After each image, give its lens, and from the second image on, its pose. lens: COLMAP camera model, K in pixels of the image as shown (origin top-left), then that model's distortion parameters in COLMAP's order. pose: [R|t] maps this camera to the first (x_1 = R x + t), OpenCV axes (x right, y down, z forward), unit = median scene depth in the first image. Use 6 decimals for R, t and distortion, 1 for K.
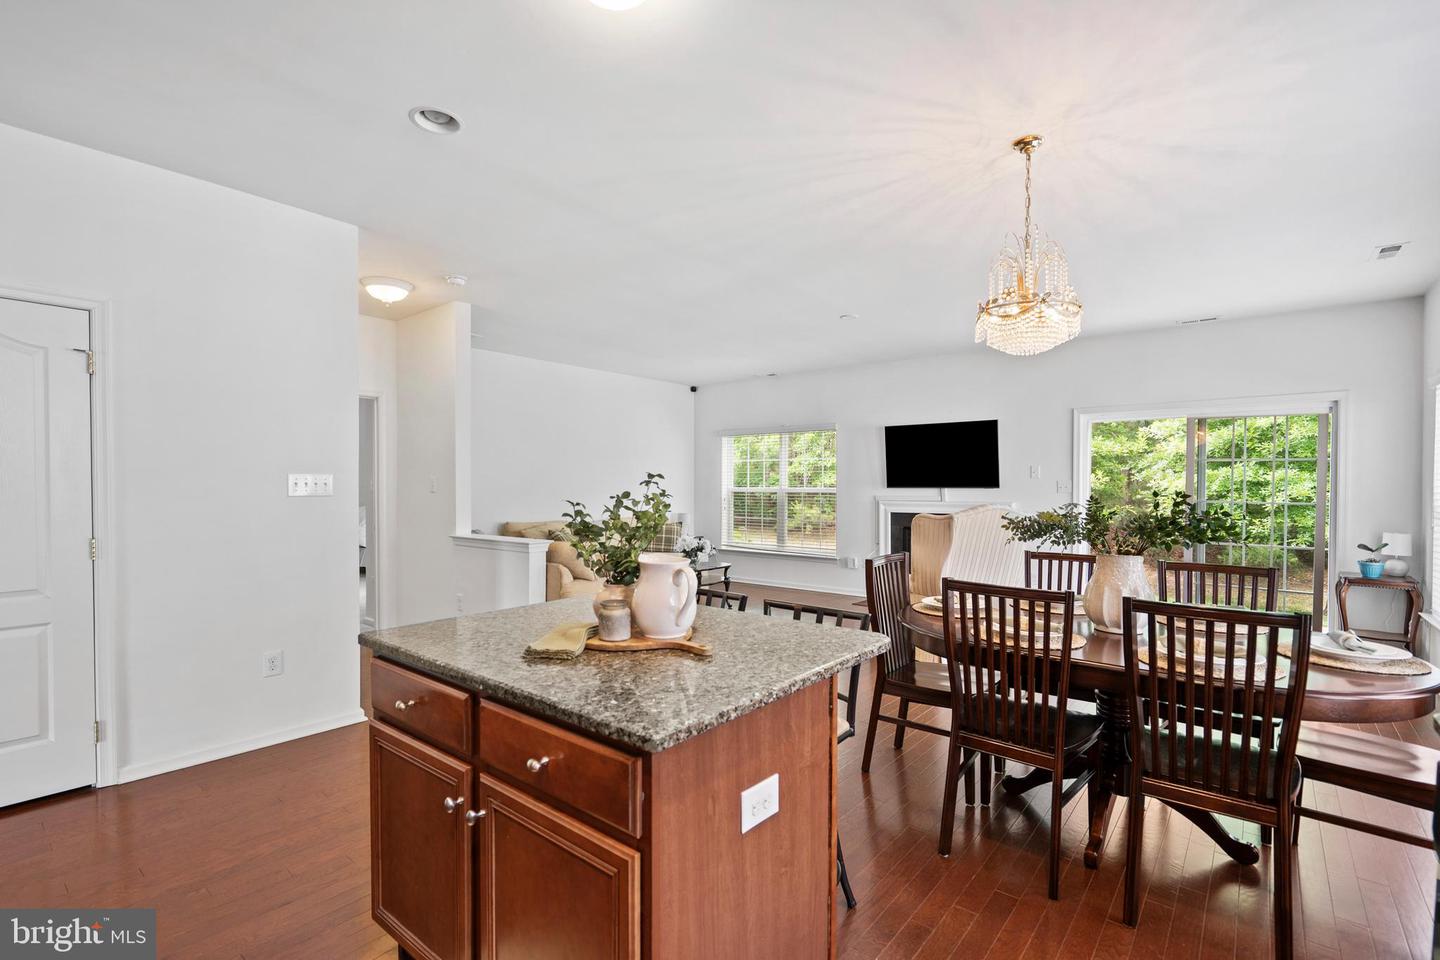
lens RADIAL K [[665.5, 0, 717.2], [0, 665.5, 488.5], [0, 0, 1]] dist [-0.003028, -0.000242]
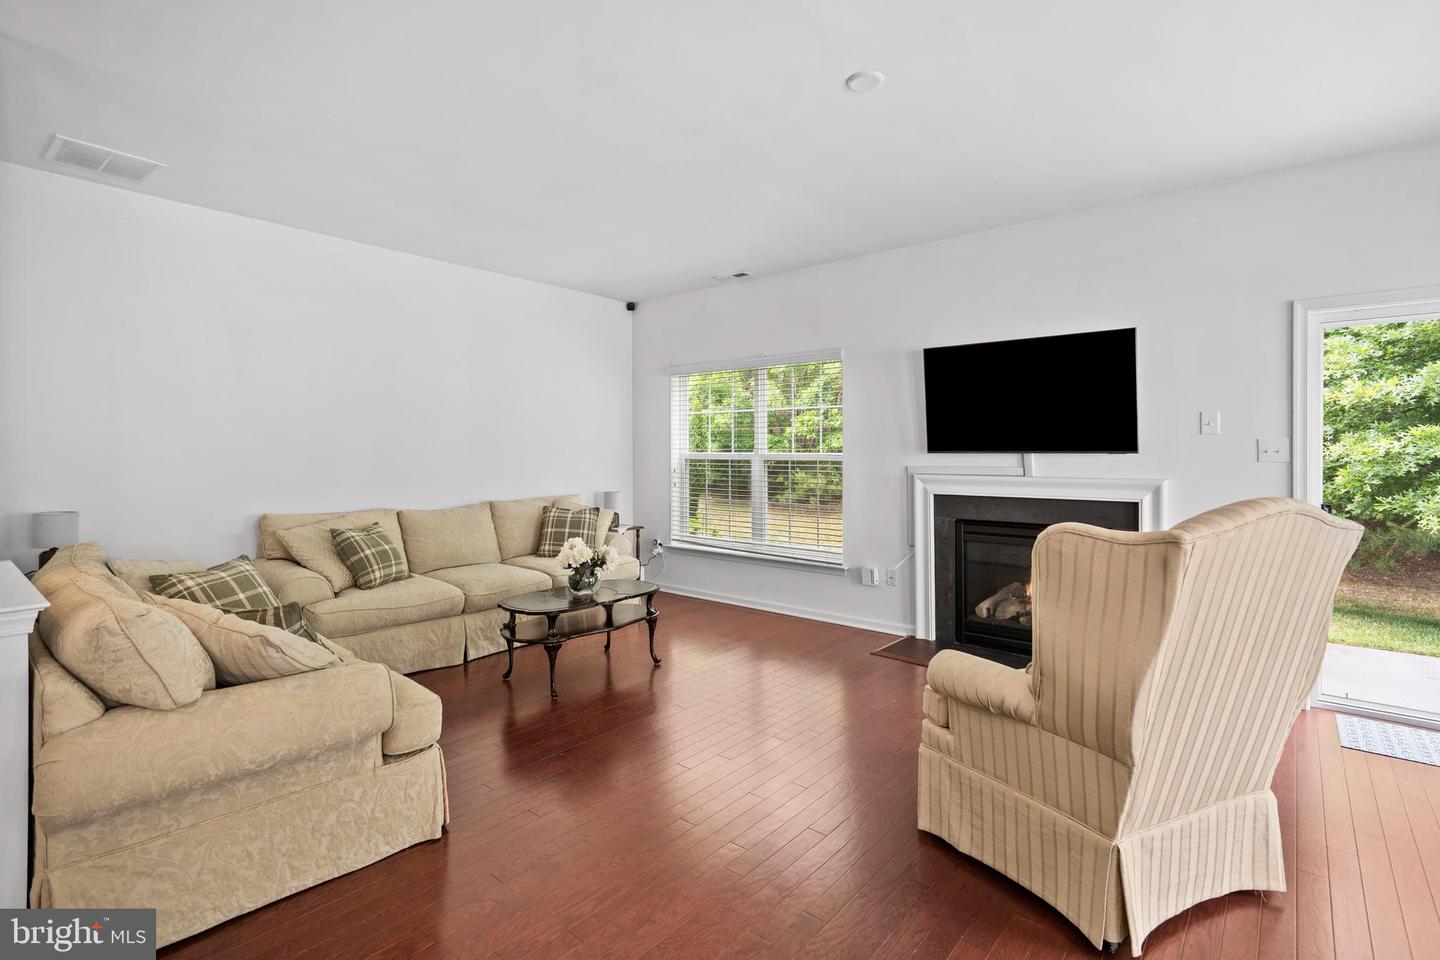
lens RADIAL K [[665.5, 0, 739.0], [0, 665.5, 443.1], [0, 0, 1]] dist [-0.003028, -0.000242]
pose [[0.999868, -0.002155, 0.016102, 0.068263], [0.002396, 0.999885, -0.014975, -0.001012], [-0.016068, 0.015012, 0.999758, 0.359621]]
